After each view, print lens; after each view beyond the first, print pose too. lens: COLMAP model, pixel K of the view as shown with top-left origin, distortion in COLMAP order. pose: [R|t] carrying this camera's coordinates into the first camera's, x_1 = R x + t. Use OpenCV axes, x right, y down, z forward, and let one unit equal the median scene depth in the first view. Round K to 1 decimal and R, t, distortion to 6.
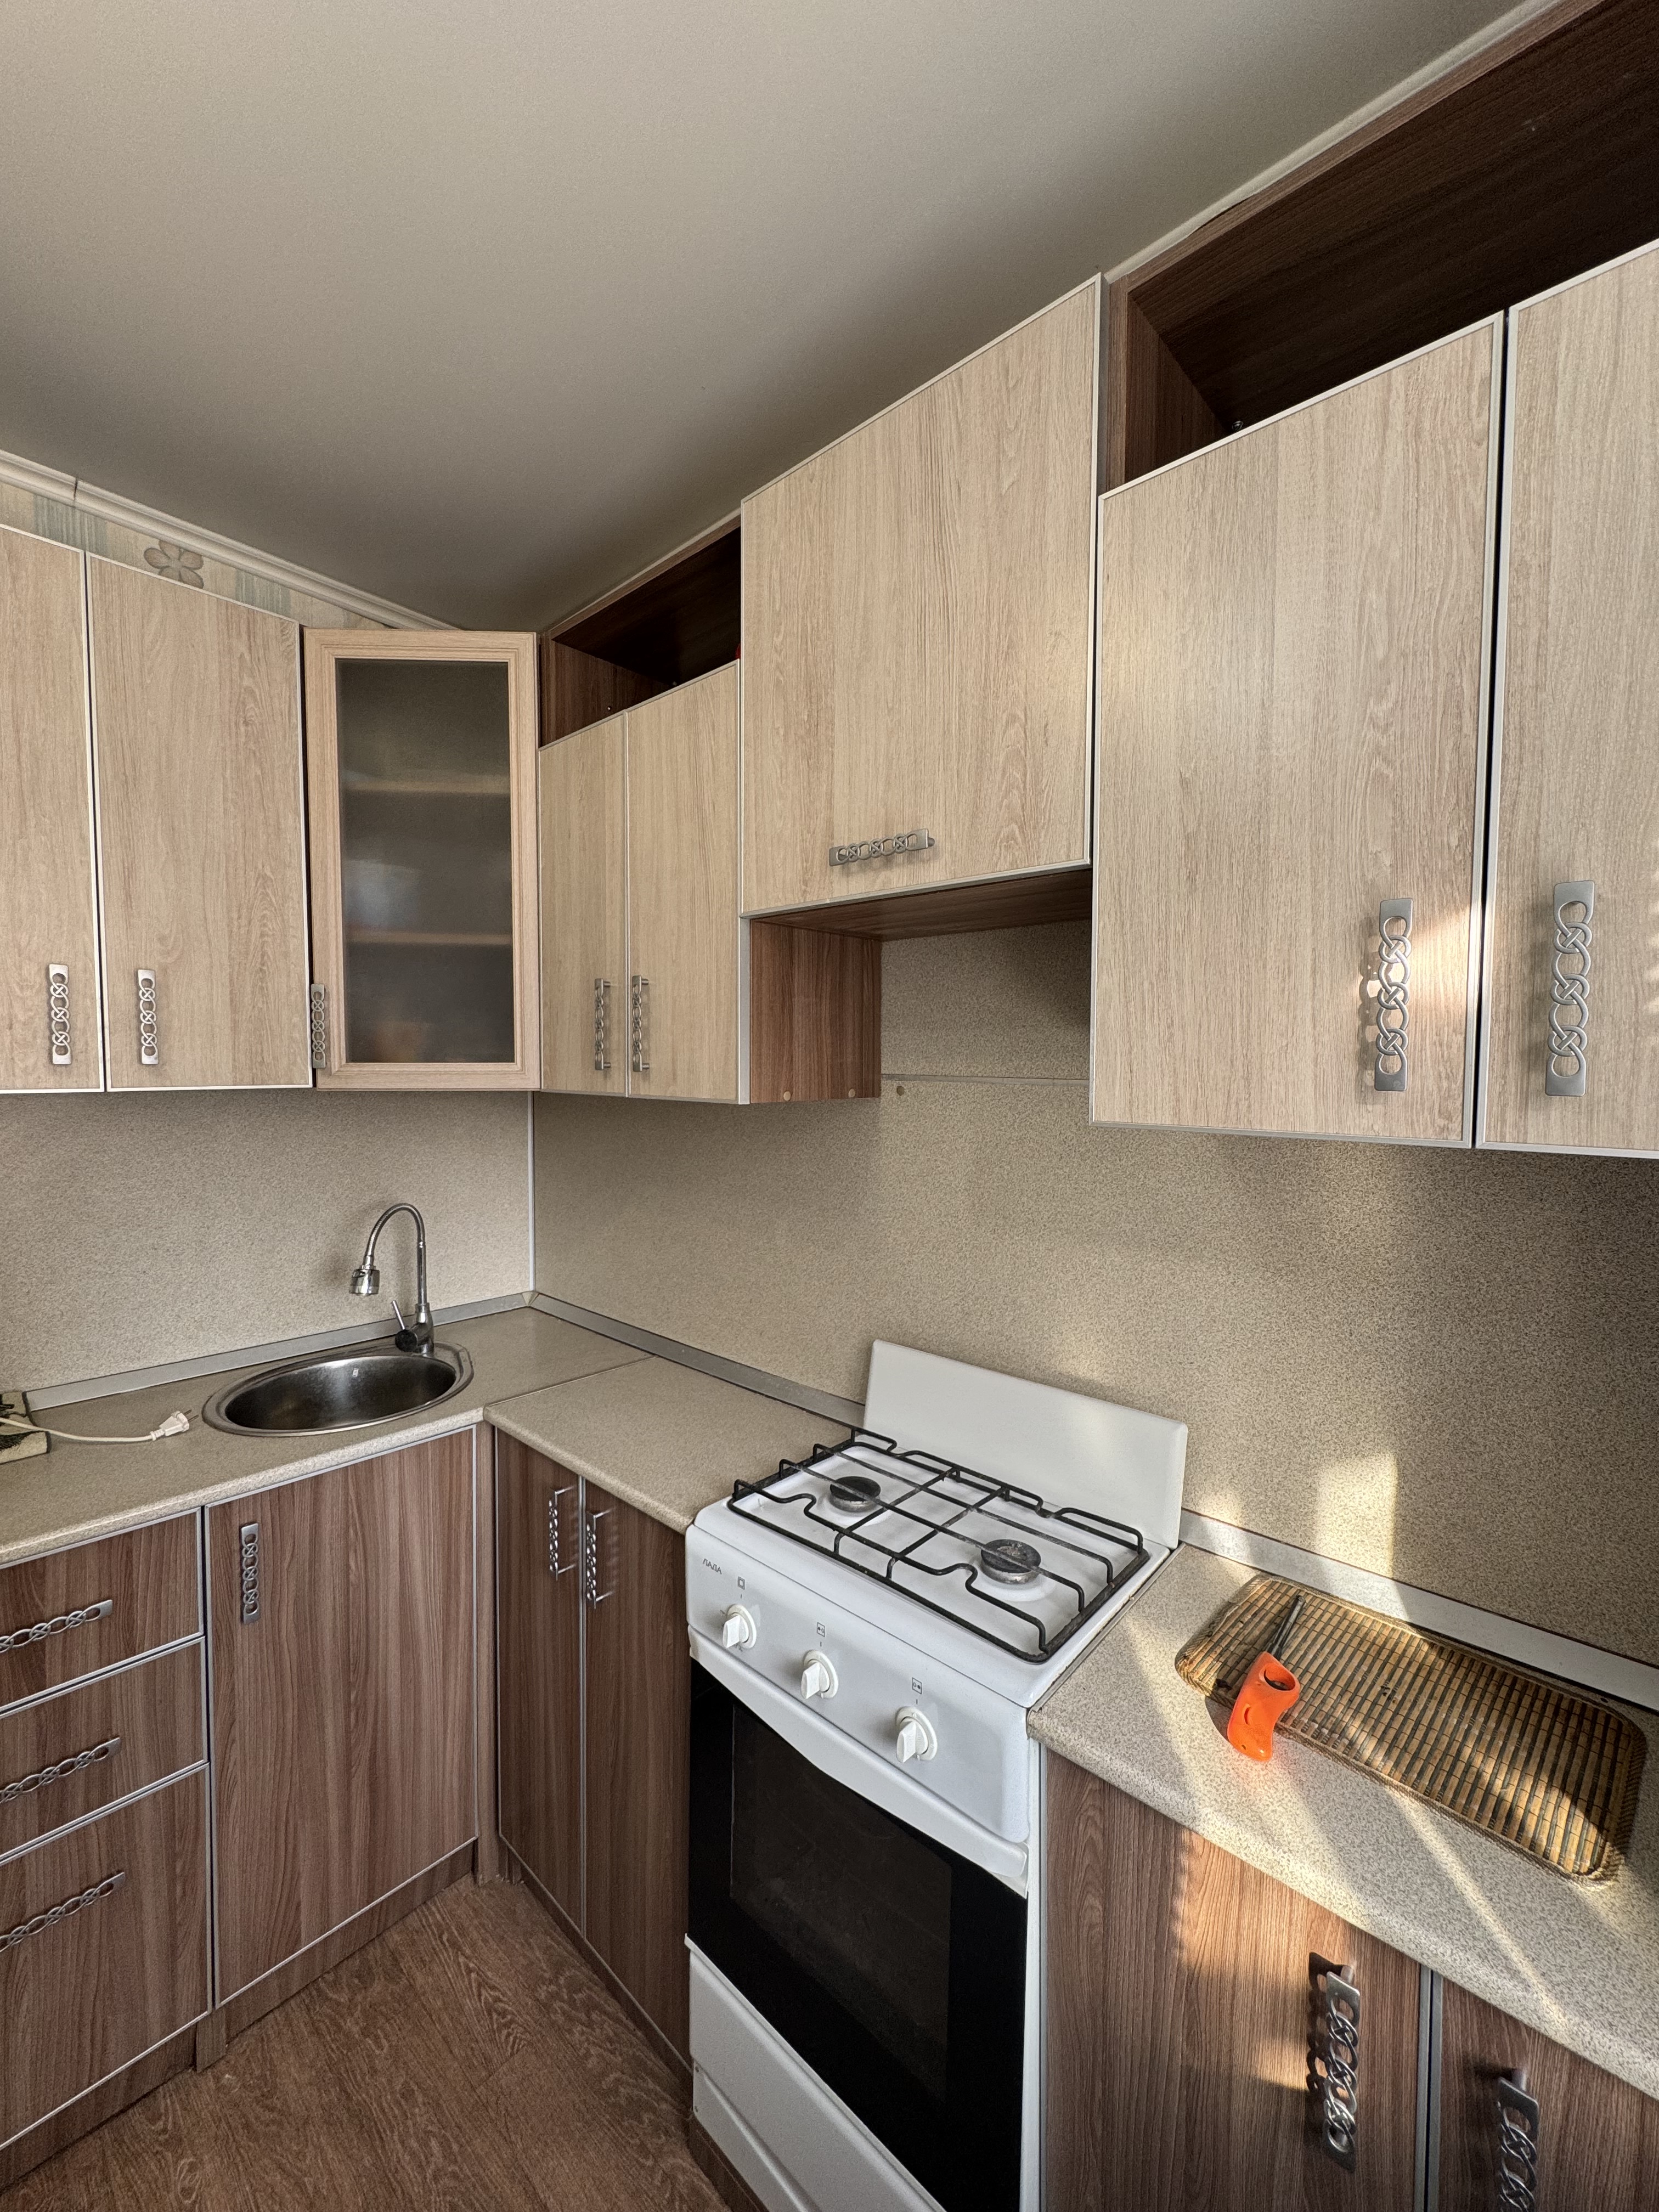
lens RADIAL K [[882.8, 0, 831.8], [0, 882.8, 1104.0], [0, 0, 1]] dist [-0.003650, 0.000657]
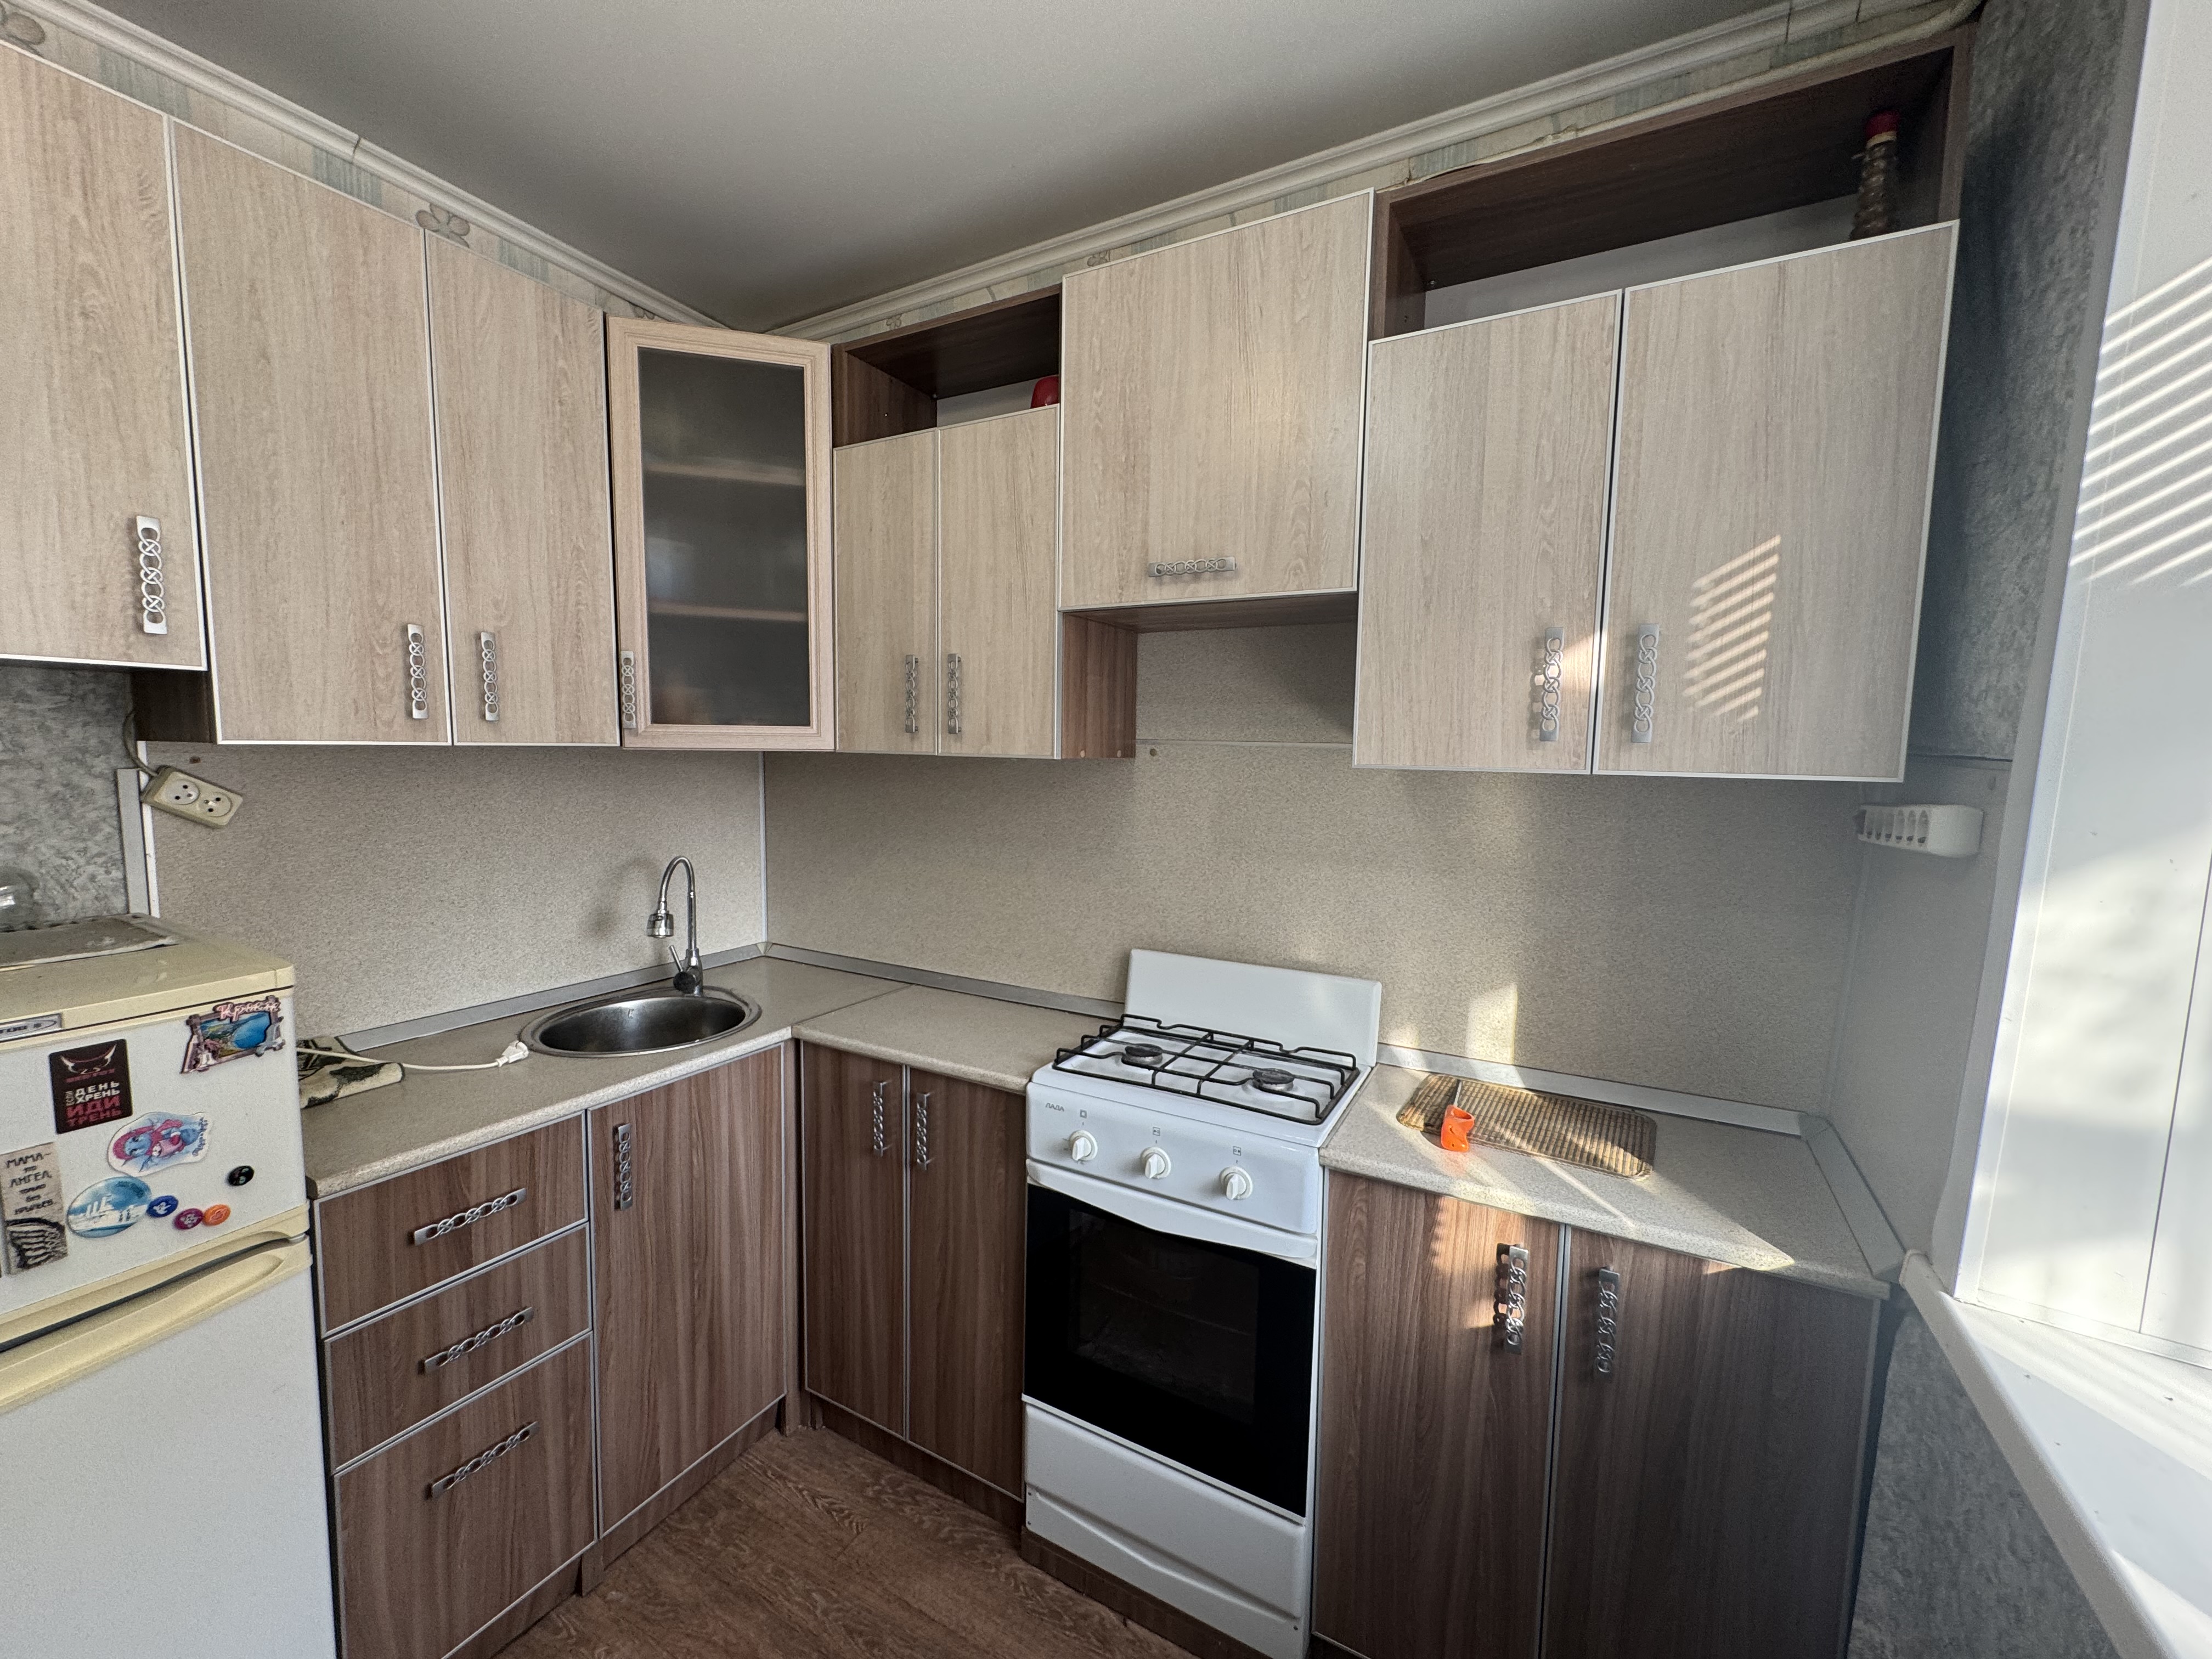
lens RADIAL K [[882.8, 0, 1104.5], [0, 882.8, 827.8], [0, 0, 1]] dist [-0.003650, 0.000657]
pose [[0.972934, -0.010838, 0.230830, -0.324001], [0.000396, 0.998976, 0.045231, 0.040914], [-0.231084, -0.043915, 0.971942, -0.252180]]
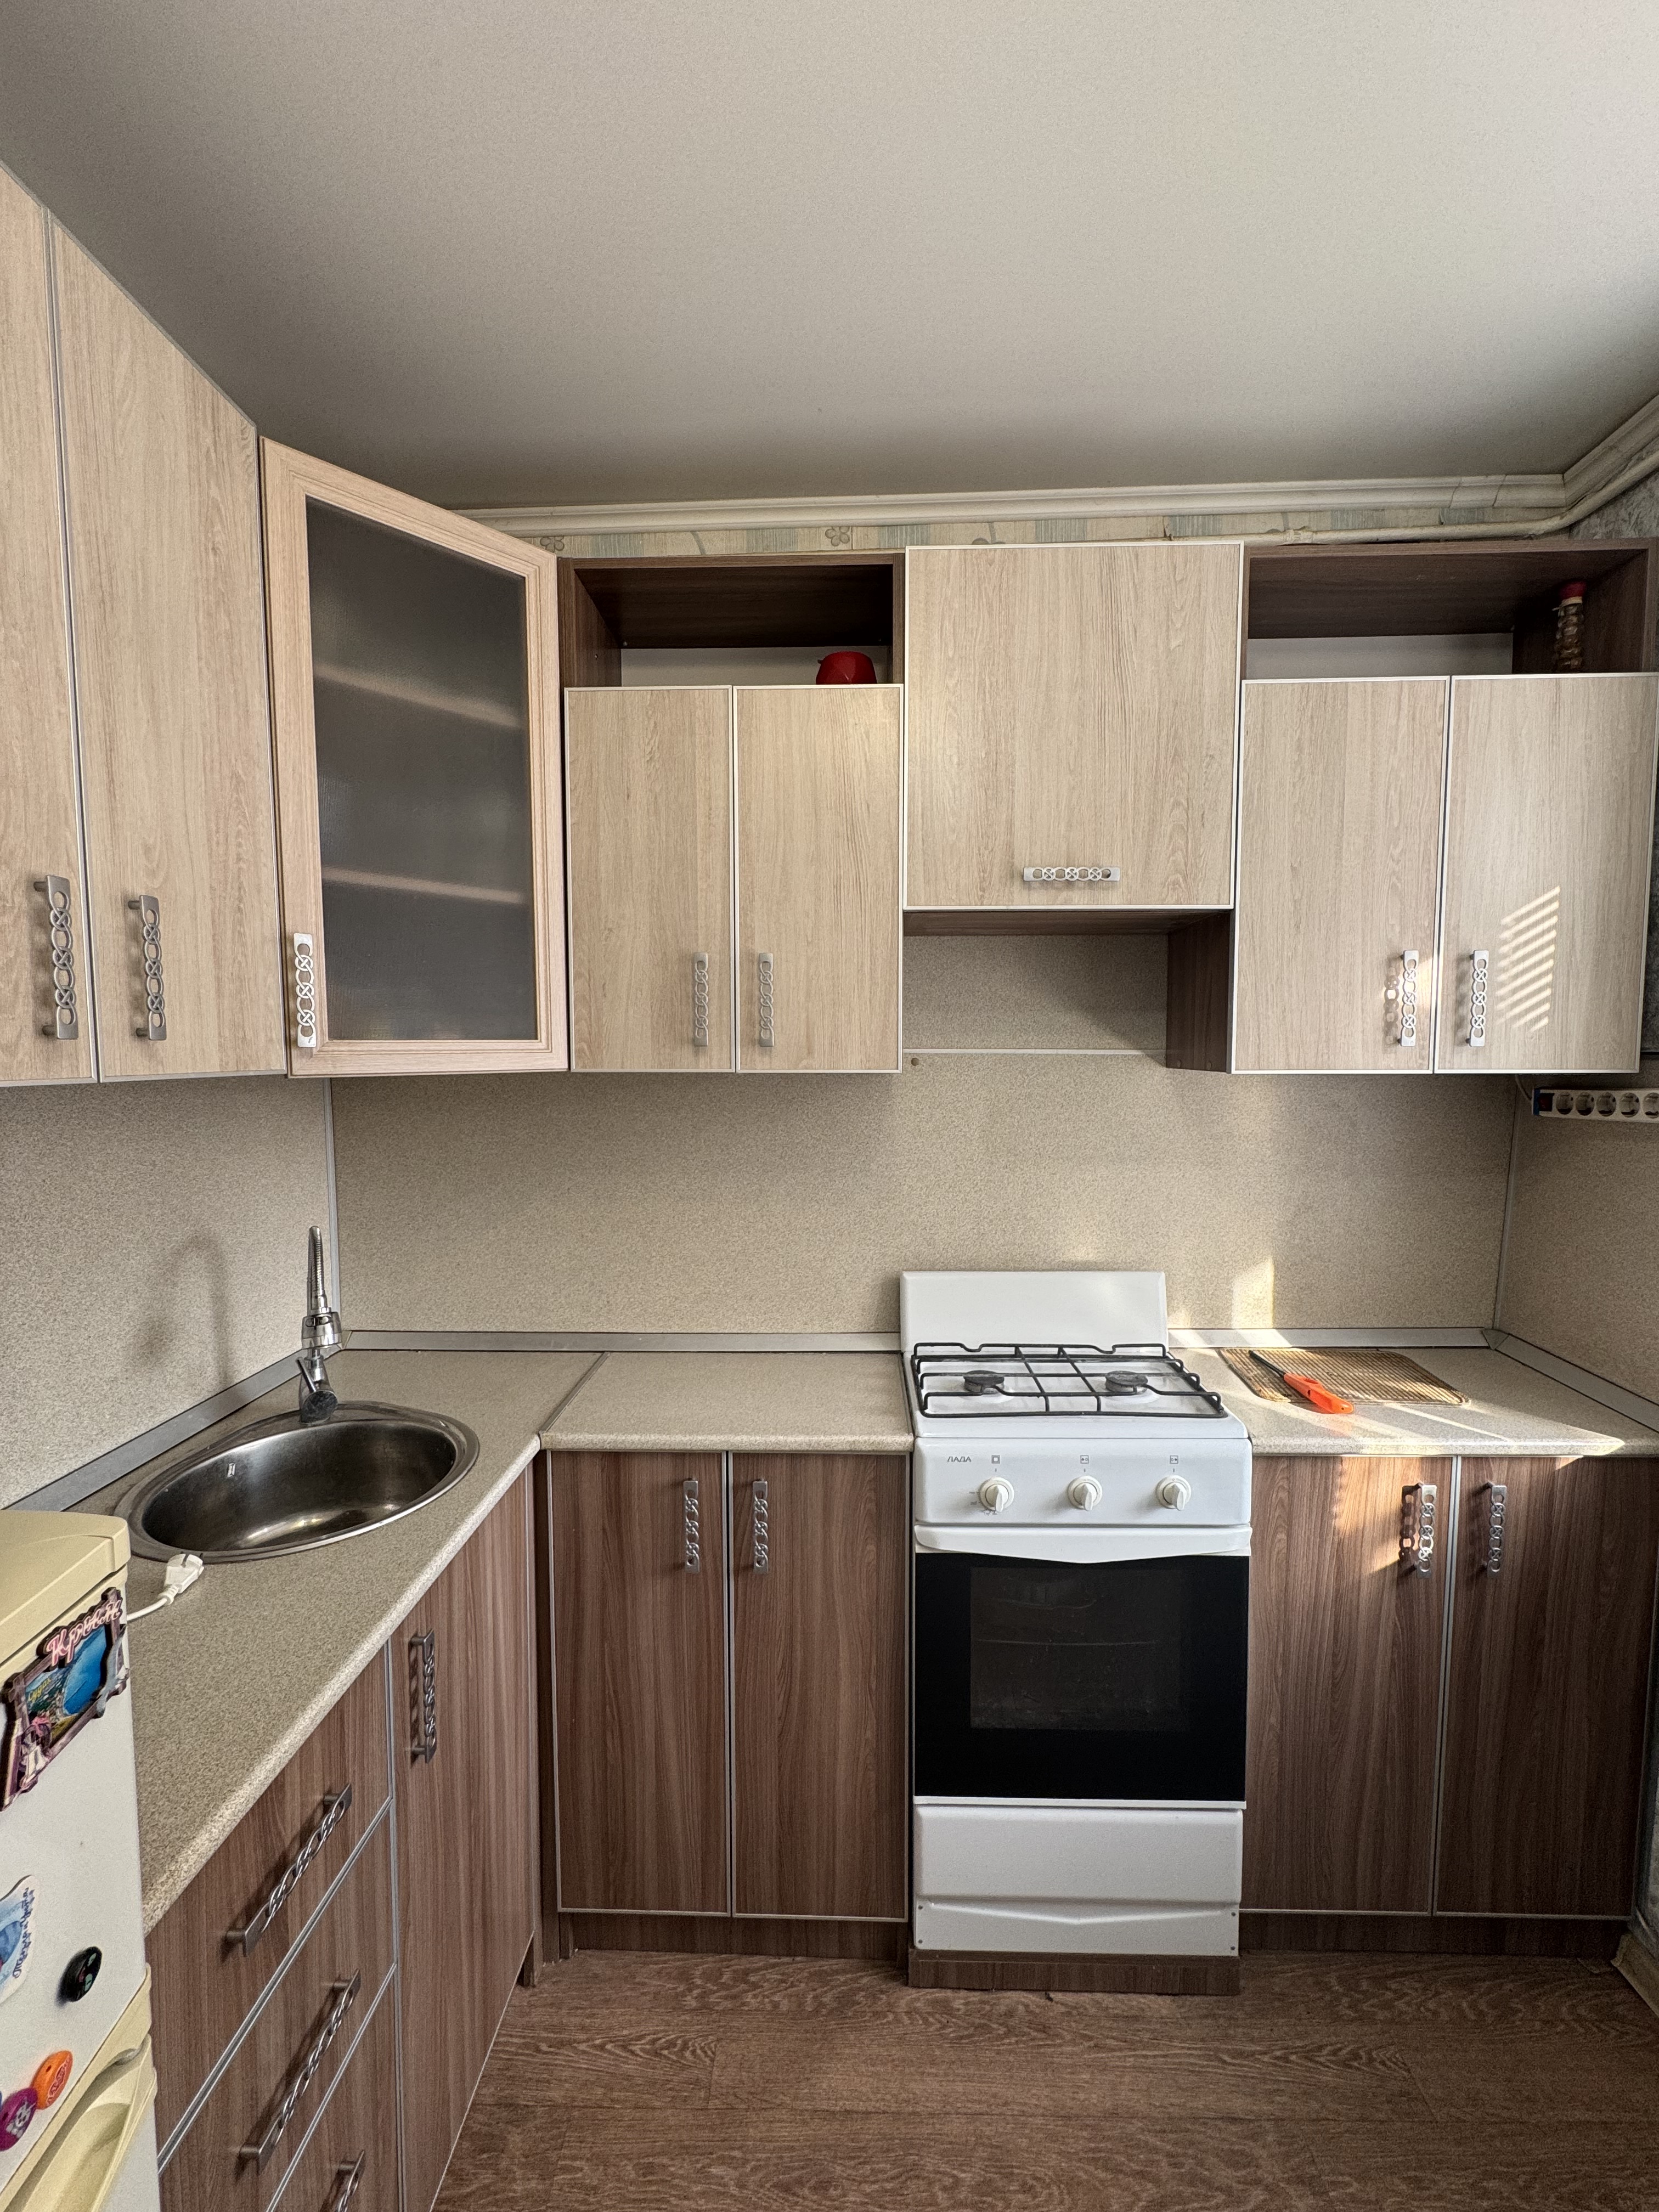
lens RADIAL K [[882.8, 0, 831.2], [0, 882.8, 1103.4], [0, 0, 1]] dist [-0.003650, 0.000657]
pose [[0.757335, -0.048167, 0.651247, -0.905564], [0.039601, 0.998828, 0.027822, 0.004089], [-0.651824, 0.004719, 0.758355, 0.184529]]
